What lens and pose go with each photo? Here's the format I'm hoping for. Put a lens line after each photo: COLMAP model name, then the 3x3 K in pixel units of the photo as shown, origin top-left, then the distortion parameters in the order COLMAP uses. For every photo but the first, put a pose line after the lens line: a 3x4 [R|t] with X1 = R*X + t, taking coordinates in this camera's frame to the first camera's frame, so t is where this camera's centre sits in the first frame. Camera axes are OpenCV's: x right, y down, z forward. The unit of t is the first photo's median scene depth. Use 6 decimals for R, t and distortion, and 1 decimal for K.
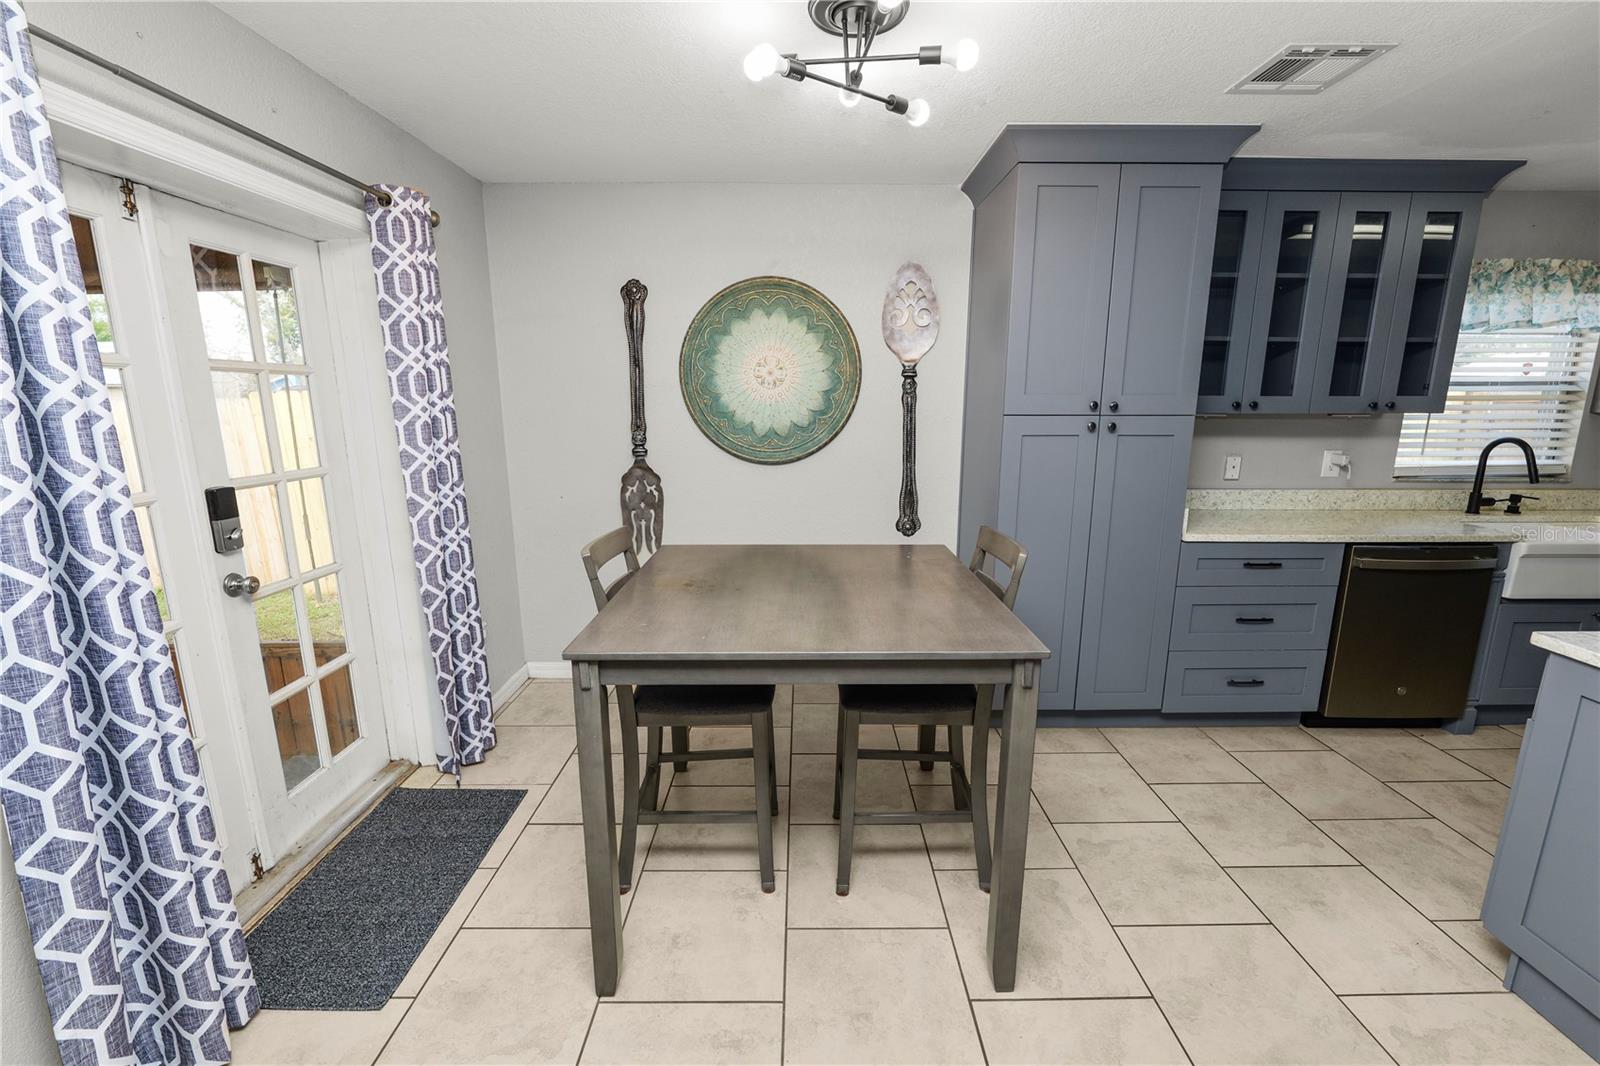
lens RADIAL K [[654.4, 0, 805.6], [0, 654.4, 529.4], [0, 0, 1]] dist [-0.011608, 0.001014]
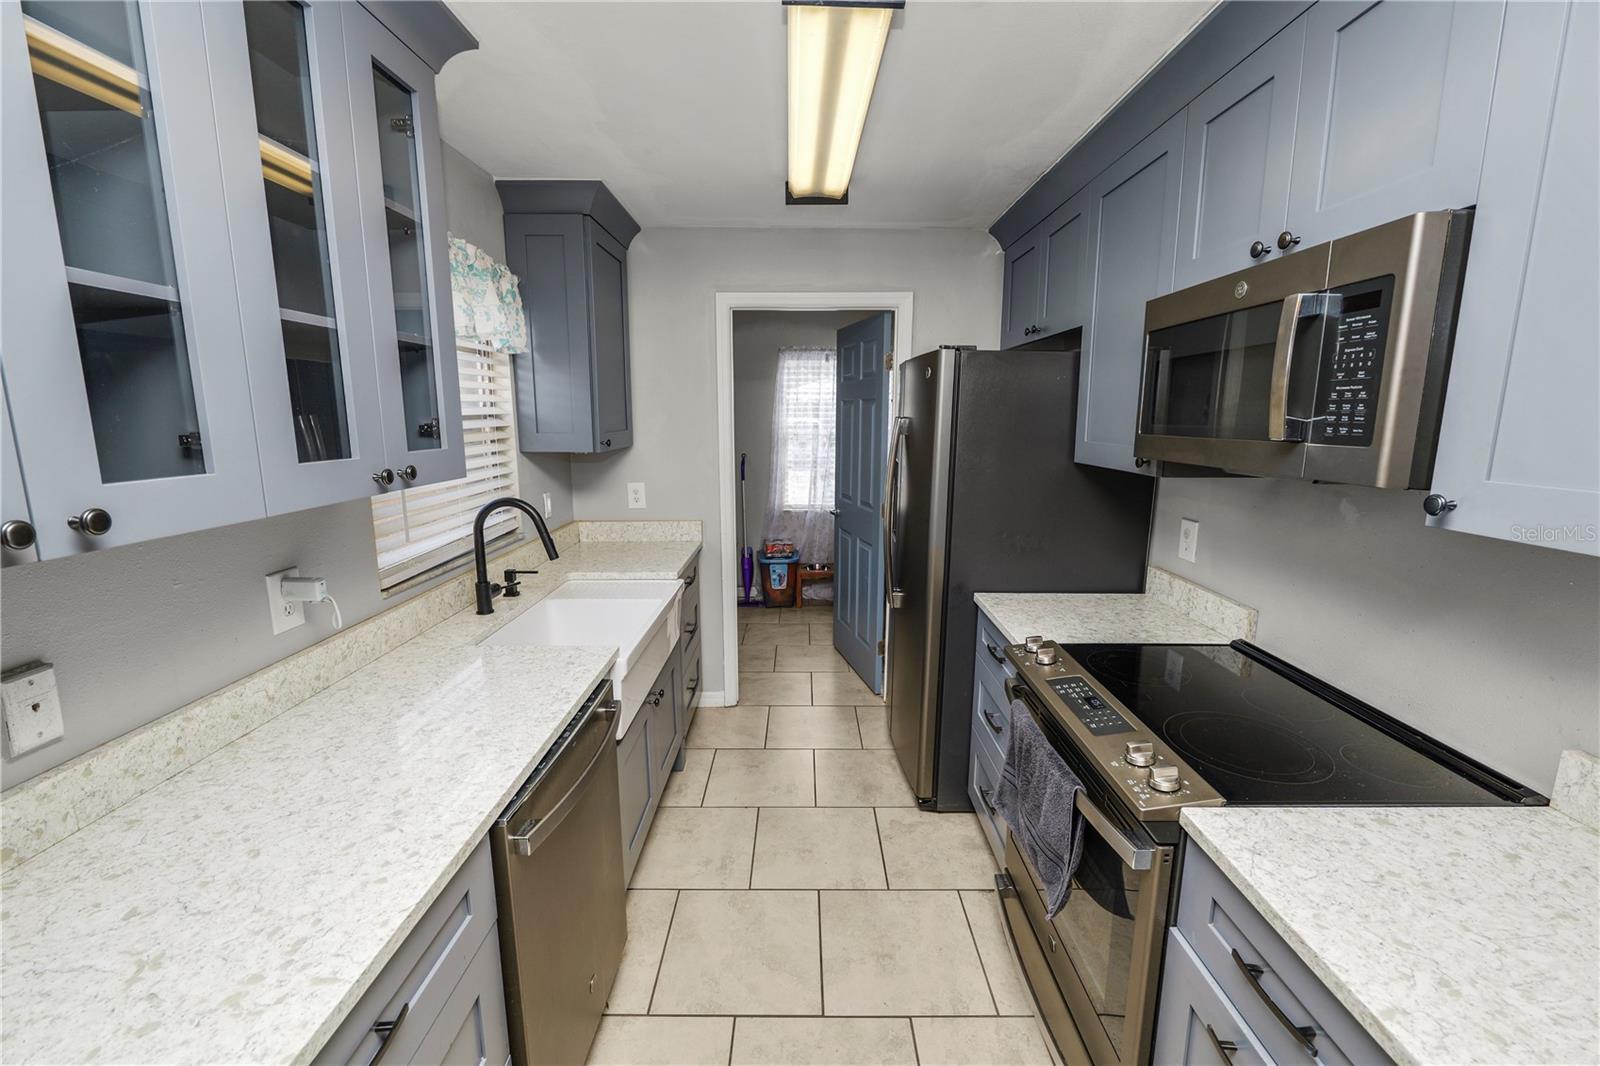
lens RADIAL K [[652.0, 0, 803.2], [0, 652.0, 527.0], [0, 0, 1]] dist [-0.009916, 0.000206]
pose [[0.003576, -0.173268, 0.984868, 0.404263], [0.195411, 0.966008, 0.169241, -0.166241], [-0.980715, 0.191849, 0.037313, 0.664195]]
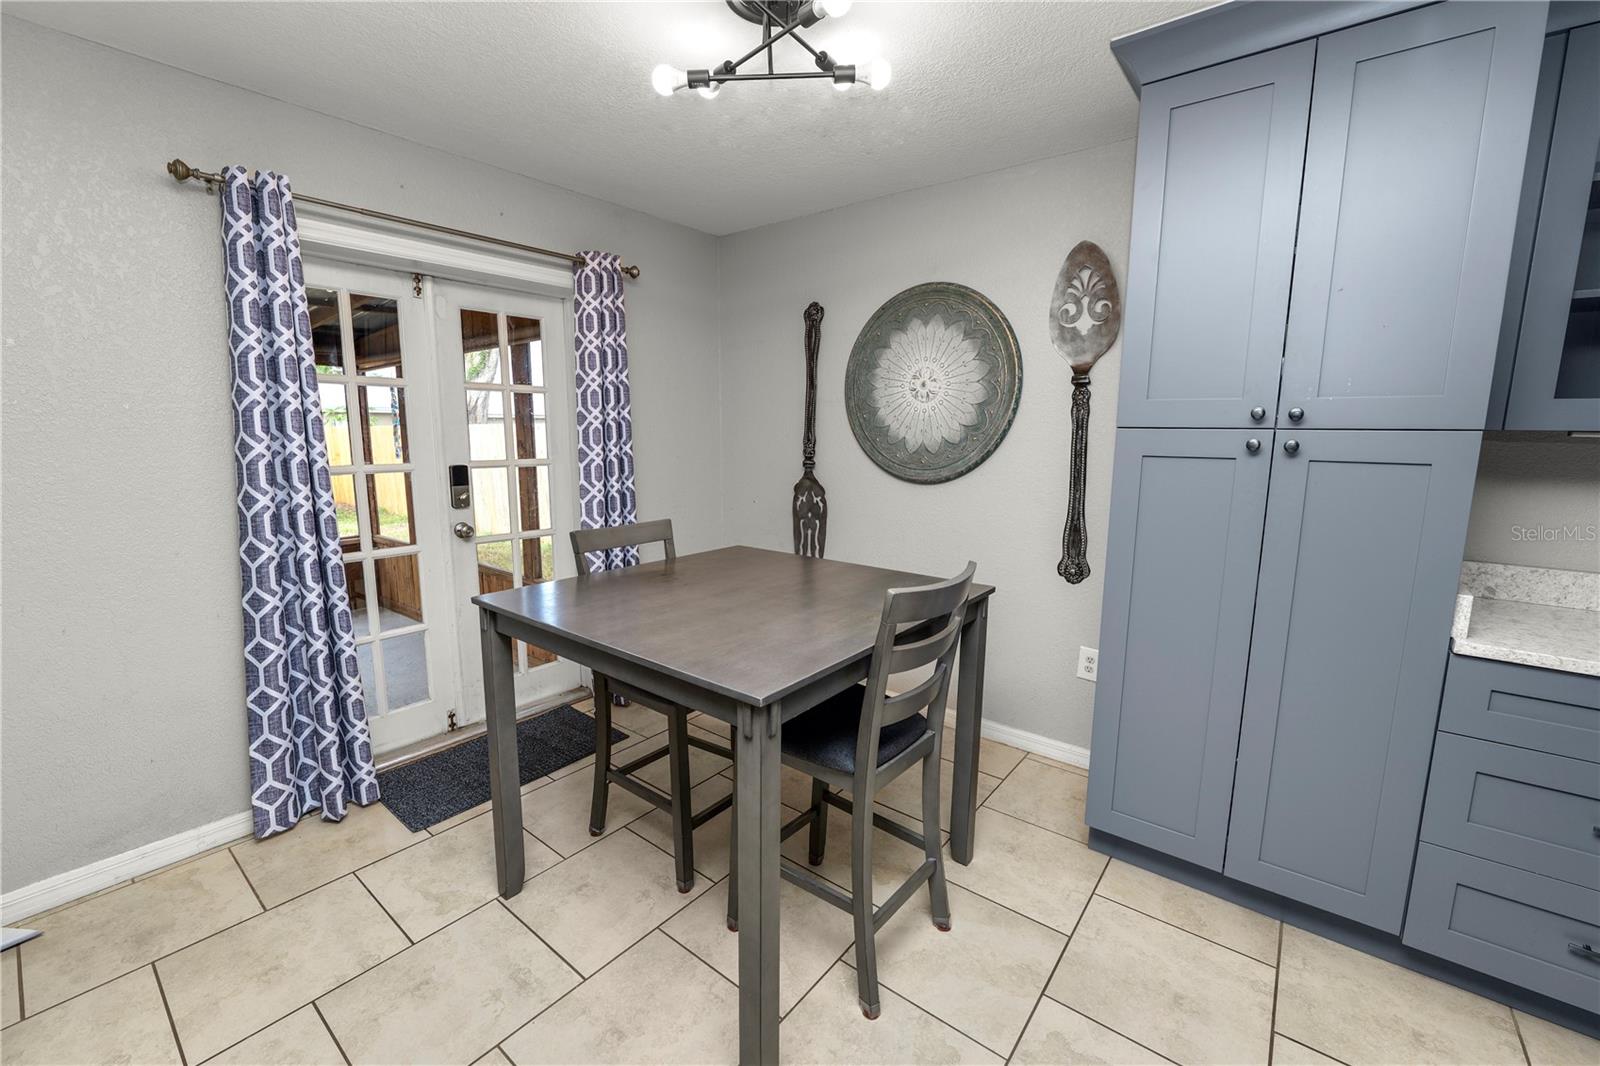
lens RADIAL K [[650.8, 0, 798.4], [0, 650.8, 527.3], [0, 0, 1]] dist [-0.011543, 0.000305]
pose [[0.779835, 0.100139, -0.617924, 0.412503], [-0.131536, 0.991297, -0.005355, -0.010001], [0.612009, 0.085455, 0.786220, 0.183019]]
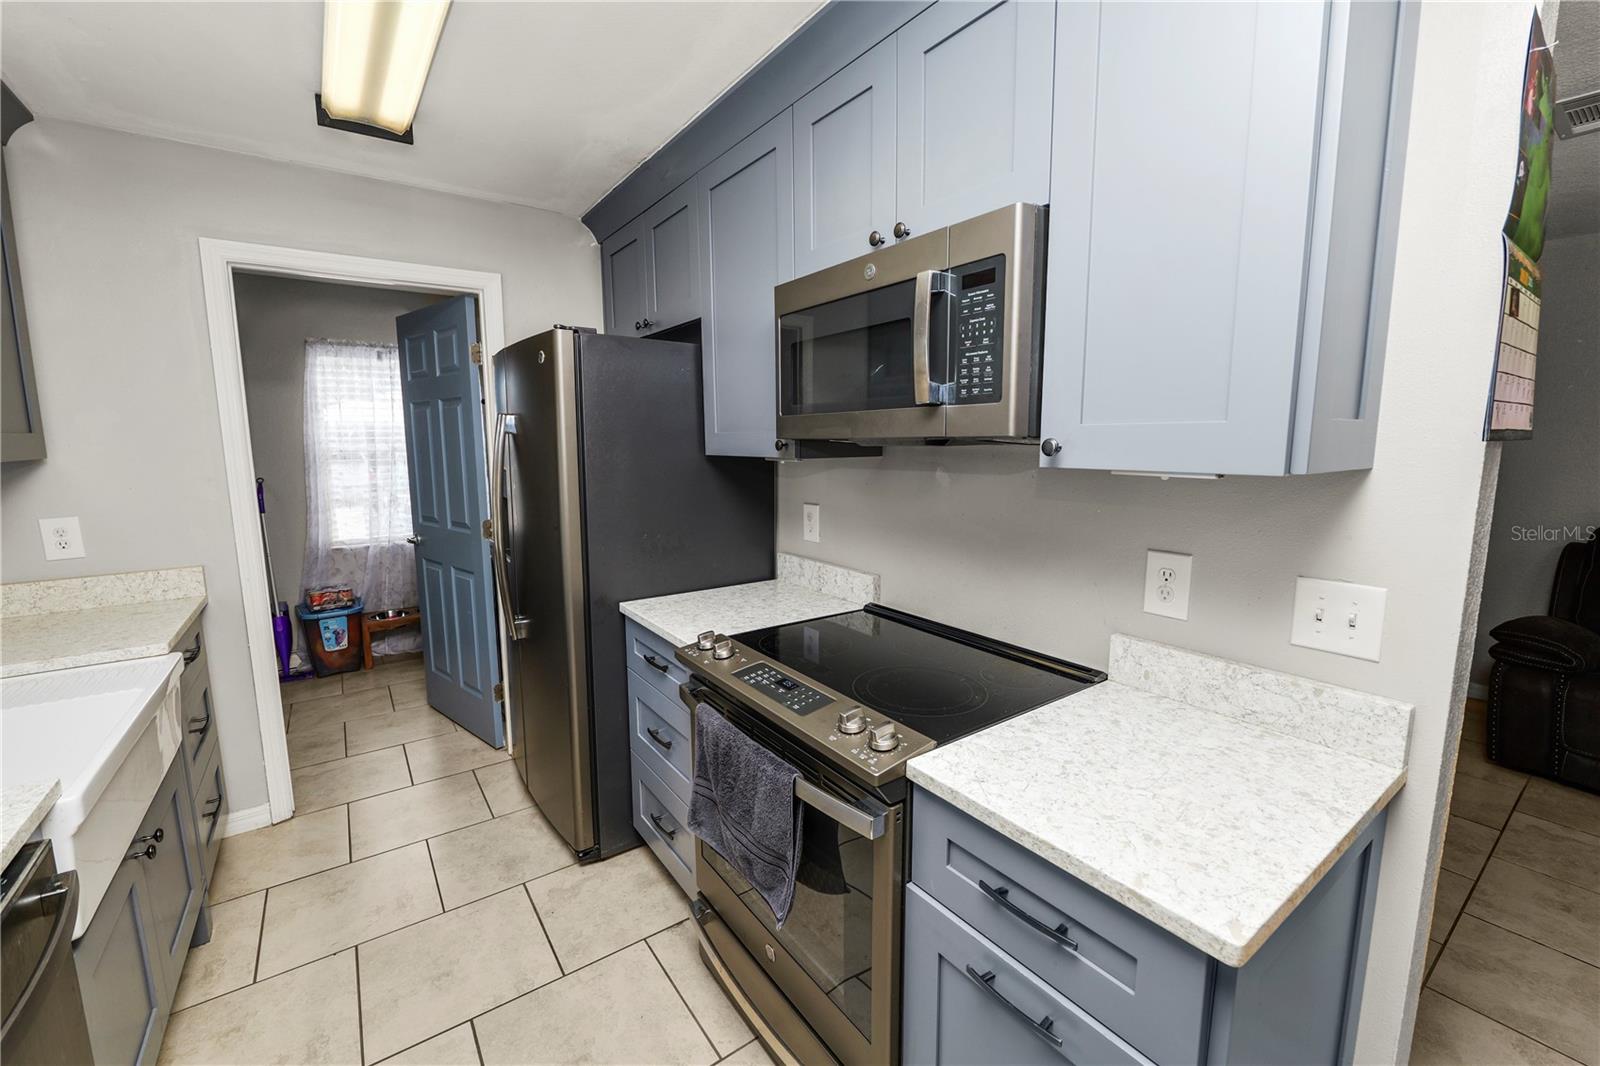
lens RADIAL K [[650.8, 0, 798.4], [0, 650.8, 527.3], [0, 0, 1]] dist [-0.011543, 0.000305]
pose [[-0.579148, -0.108053, 0.808030, 0.489244], [0.165675, 0.954893, 0.246438, -0.136838], [-0.798210, 0.276594, -0.535123, 0.706471]]
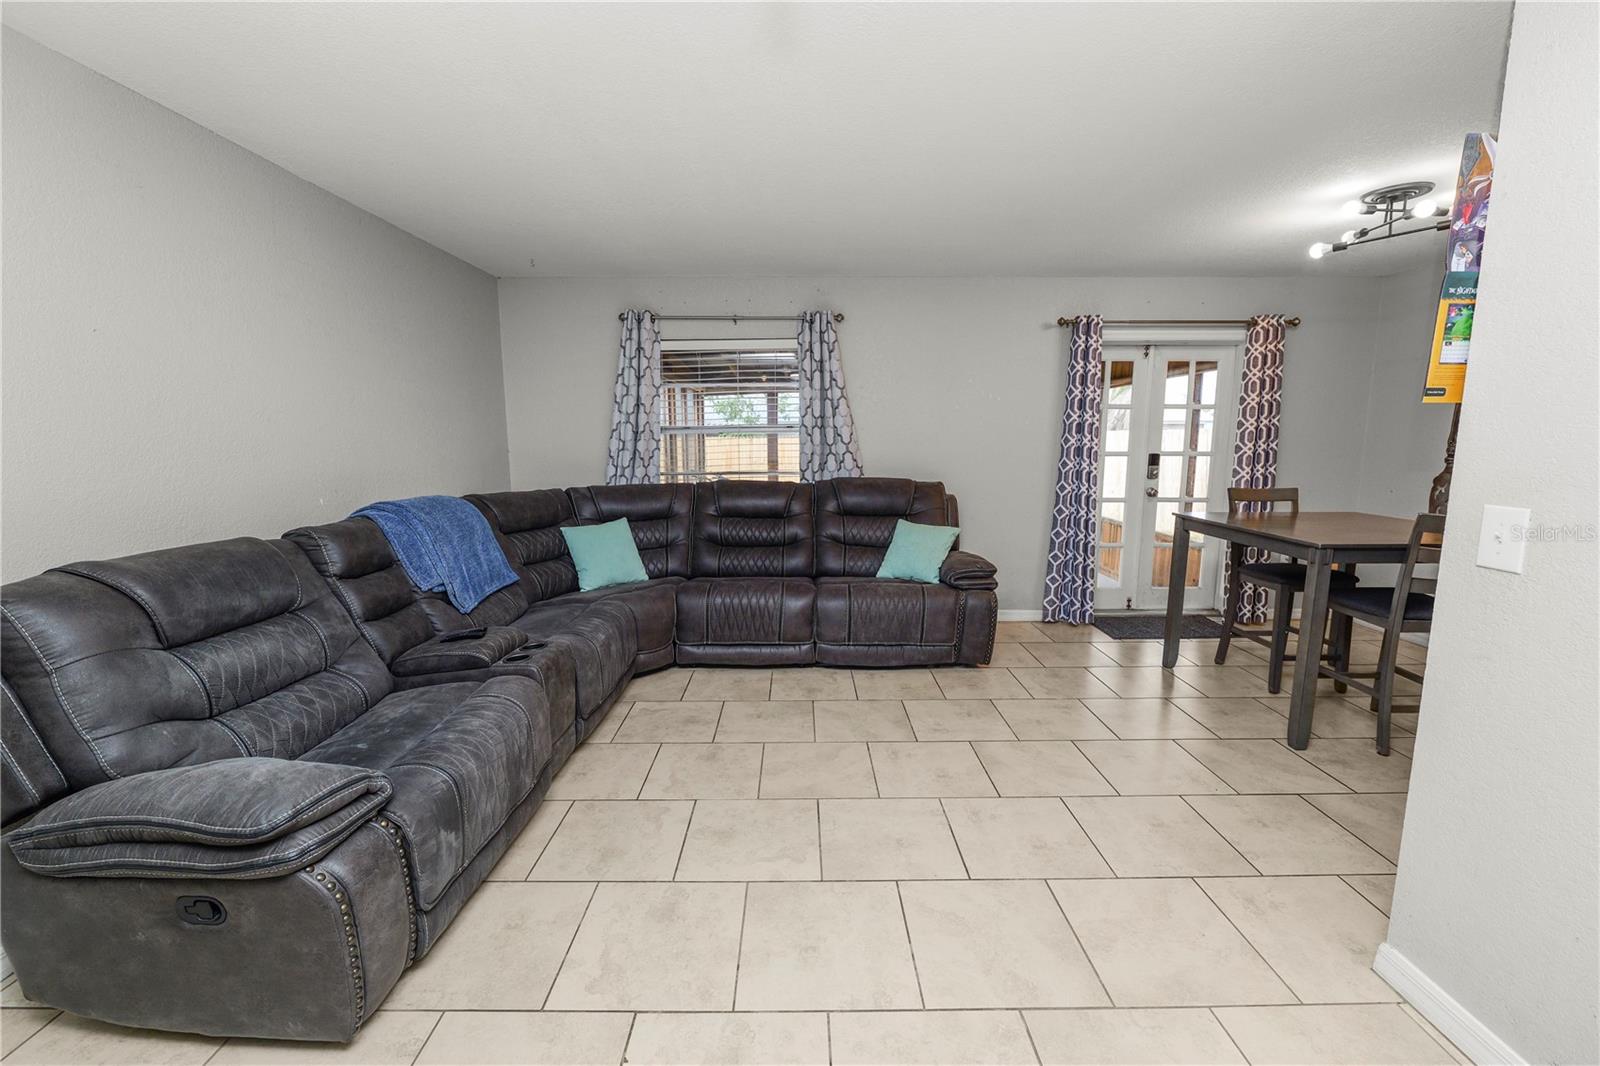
lens RADIAL K [[650.8, 0, 798.4], [0, 650.8, 527.3], [0, 0, 1]] dist [-0.011543, 0.000305]
pose [[-0.001147, 0.144497, -0.989505, 1.039362], [-0.197023, 0.970077, 0.141889, 0.082137], [0.980398, 0.195118, 0.027357, -0.249598]]
